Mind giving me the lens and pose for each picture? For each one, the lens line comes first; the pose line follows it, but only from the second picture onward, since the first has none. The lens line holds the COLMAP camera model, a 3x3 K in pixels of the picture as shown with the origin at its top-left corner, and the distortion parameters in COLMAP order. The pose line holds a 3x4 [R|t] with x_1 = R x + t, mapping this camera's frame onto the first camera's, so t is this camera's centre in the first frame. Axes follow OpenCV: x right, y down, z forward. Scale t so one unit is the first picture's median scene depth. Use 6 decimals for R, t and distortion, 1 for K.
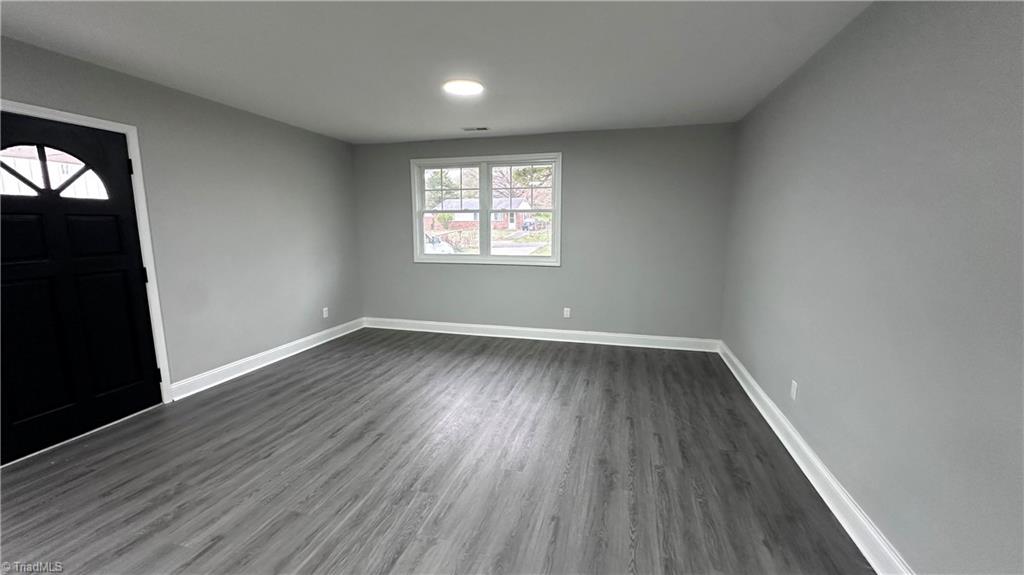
lens RADIAL K [[408.9, 0, 512.3], [0, 408.9, 288.0], [0, 0, 1]] dist [-0.002900, 0.000073]
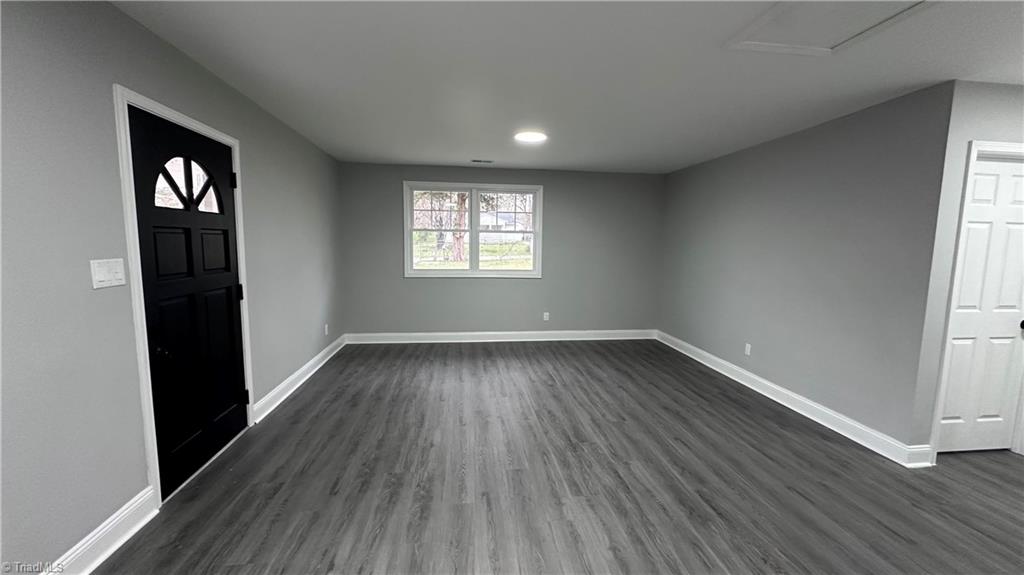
lens RADIAL K [[408.9, 0, 512.3], [0, 408.9, 288.0], [0, 0, 1]] dist [-0.002900, 0.000073]
pose [[0.924945, -0.027212, 0.379126, -0.562337], [0.042229, 0.998616, -0.031351, 0.013304], [-0.377748, 0.045008, 0.924814, -0.111123]]
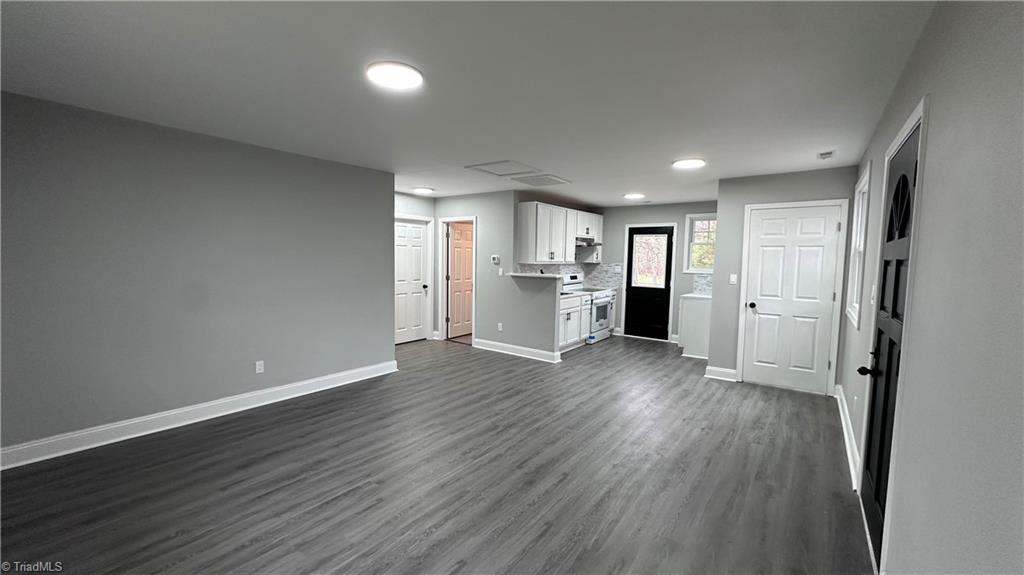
lens RADIAL K [[408.9, 0, 512.3], [0, 408.9, 288.0], [0, 0, 1]] dist [-0.002900, 0.000073]
pose [[-0.931126, -0.045399, 0.361862, -0.501590], [0.036657, 0.975546, 0.216716, -0.230787], [-0.362852, 0.215054, -0.906692, 1.407212]]
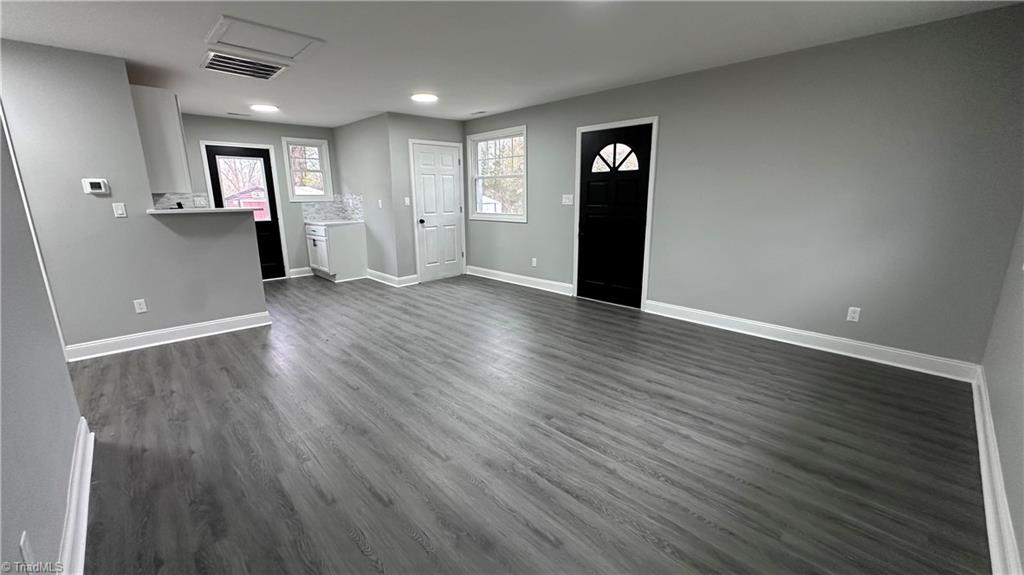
lens RADIAL K [[408.9, 0, 512.3], [0, 408.9, 288.0], [0, 0, 1]] dist [-0.002900, 0.000073]
pose [[-0.518916, 0.192765, -0.832807, 0.524191], [-0.124248, 0.946888, 0.296589, -0.149958], [0.845747, 0.257380, -0.467405, 1.125218]]
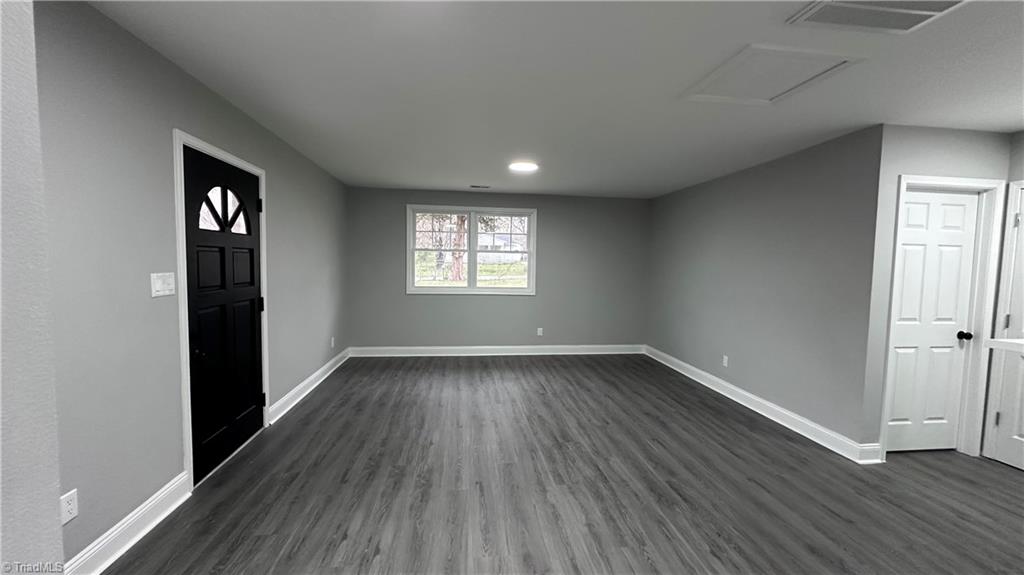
lens RADIAL K [[408.9, 0, 512.3], [0, 408.9, 288.0], [0, 0, 1]] dist [-0.002900, 0.000073]
pose [[0.924000, -0.005438, 0.382353, -0.586623], [0.038981, 0.996029, -0.080036, 0.031404], [-0.380400, 0.088858, 0.920543, -0.205842]]
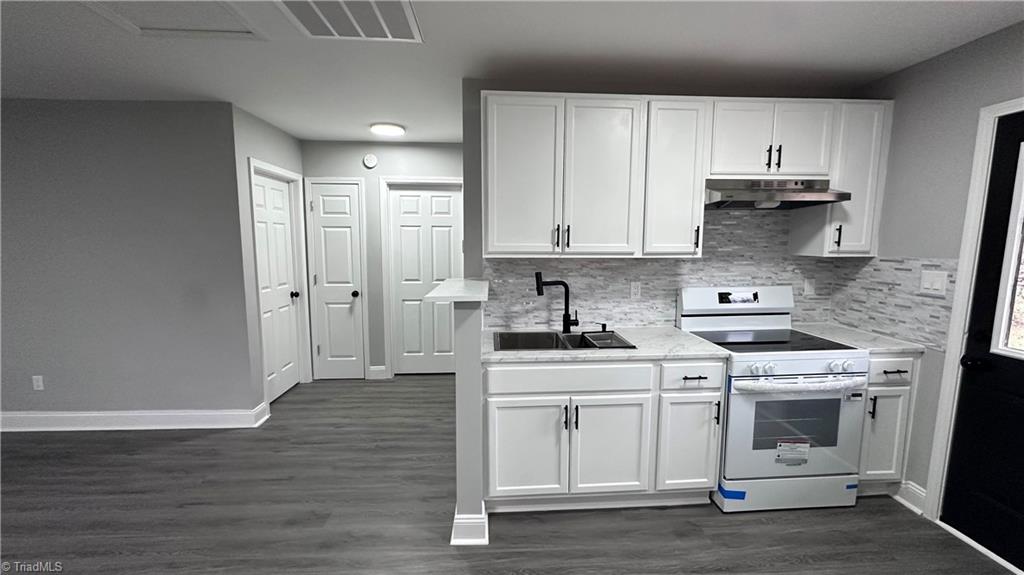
lens RADIAL K [[408.9, 0, 512.3], [0, 408.9, 288.0], [0, 0, 1]] dist [-0.002900, 0.000073]
pose [[-0.317369, -0.111395, 0.941737, -0.602496], [0.138848, 0.976916, 0.162348, -0.015309], [-0.938082, 0.182282, -0.294576, 0.002714]]
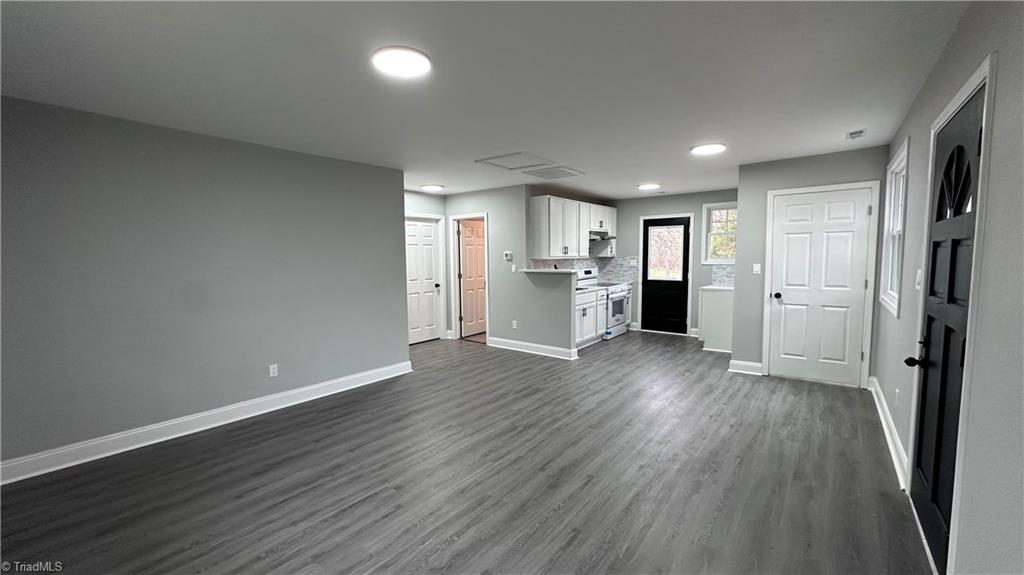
lens RADIAL K [[408.9, 0, 512.3], [0, 408.9, 288.0], [0, 0, 1]] dist [-0.002900, 0.000073]
pose [[-0.921956, -0.023175, 0.386600, -0.479148], [0.067978, 0.973028, 0.220442, -0.219430], [-0.381282, 0.229518, -0.895514, 1.382280]]
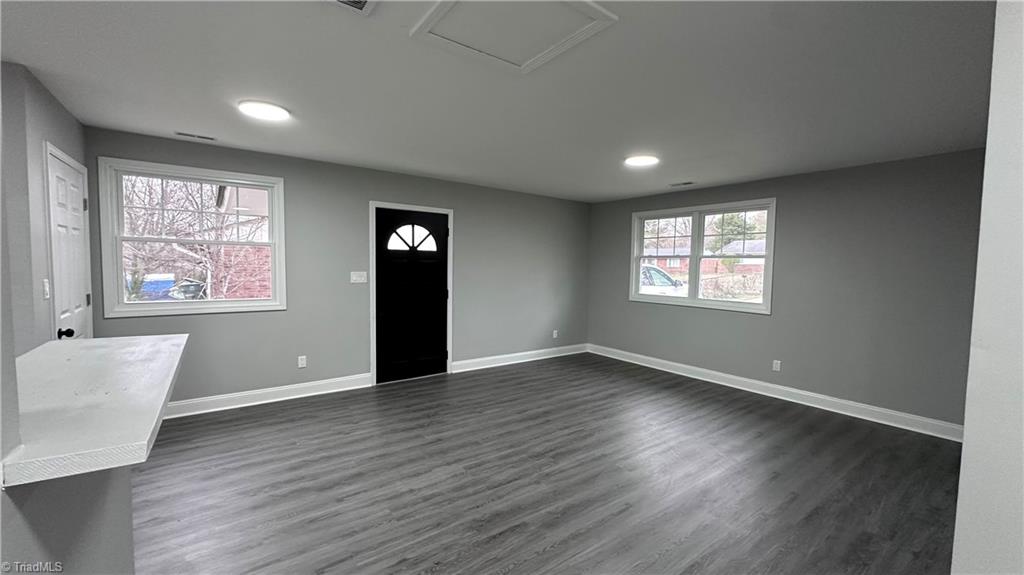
lens RADIAL K [[408.9, 0, 512.3], [0, 408.9, 288.0], [0, 0, 1]] dist [-0.002900, 0.000073]
pose [[0.783676, 0.050135, -0.619143, 0.308786], [-0.112393, 0.991730, -0.061956, 0.014725], [0.610917, 0.118141, 0.782830, -0.146594]]
